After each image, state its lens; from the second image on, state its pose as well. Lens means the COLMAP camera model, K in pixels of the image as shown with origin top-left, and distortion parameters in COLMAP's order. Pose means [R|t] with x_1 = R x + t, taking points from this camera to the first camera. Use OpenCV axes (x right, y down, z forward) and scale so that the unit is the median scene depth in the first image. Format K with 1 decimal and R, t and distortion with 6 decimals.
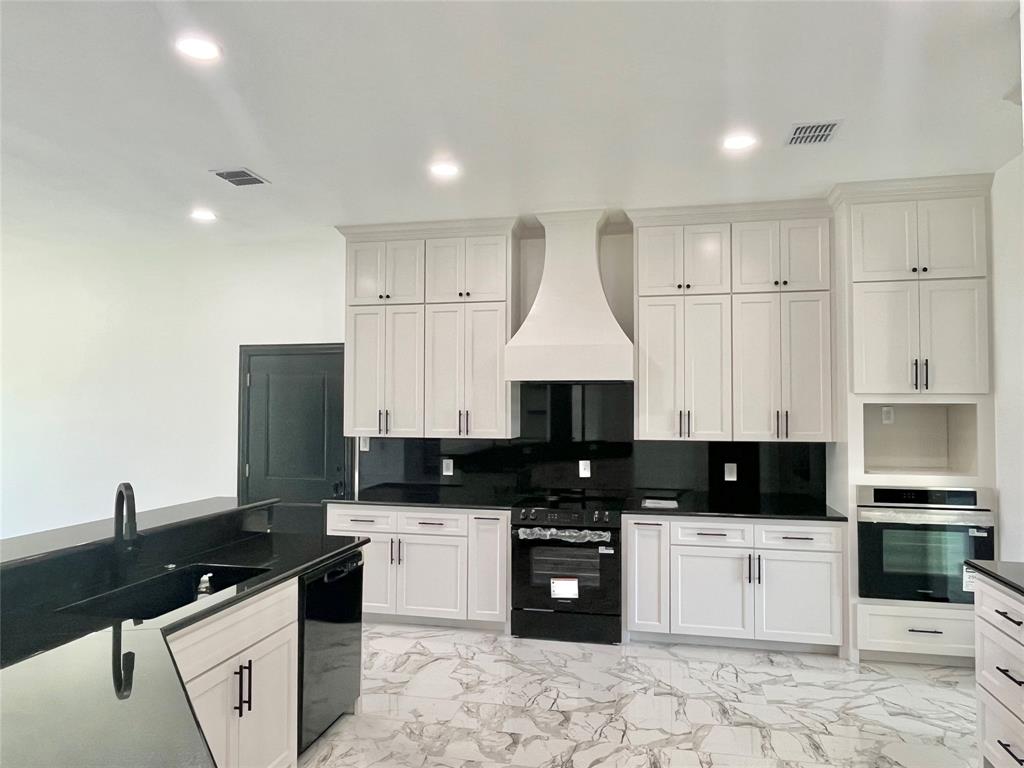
lens RADIAL K [[697.5, 0, 507.2], [0, 697.5, 388.2], [0, 0, 1]] dist [-0.001144, 0.000187]
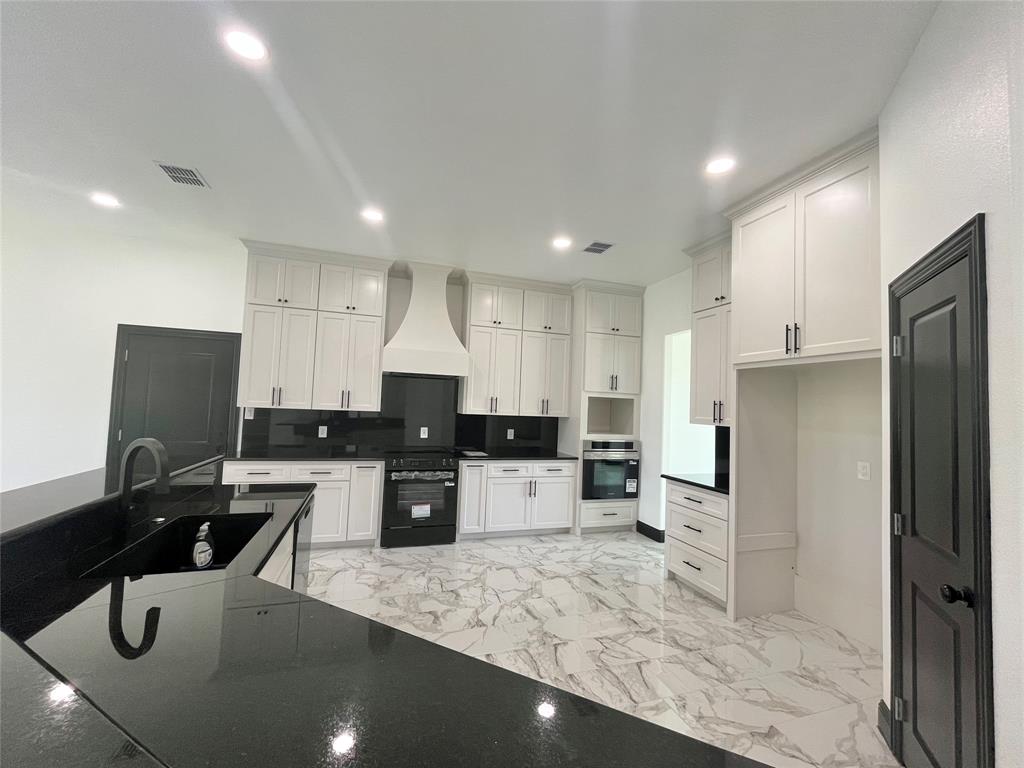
lens RADIAL K [[418.8, 0, 516.0], [0, 418.8, 386.5], [0, 0, 1]] dist [-0.003337, 0.000180]
pose [[0.857589, 0.054150, 0.511476, -0.223274], [-0.050787, 0.998498, -0.020556, 0.026190], [-0.511821, -0.008348, 0.859051, 0.119698]]
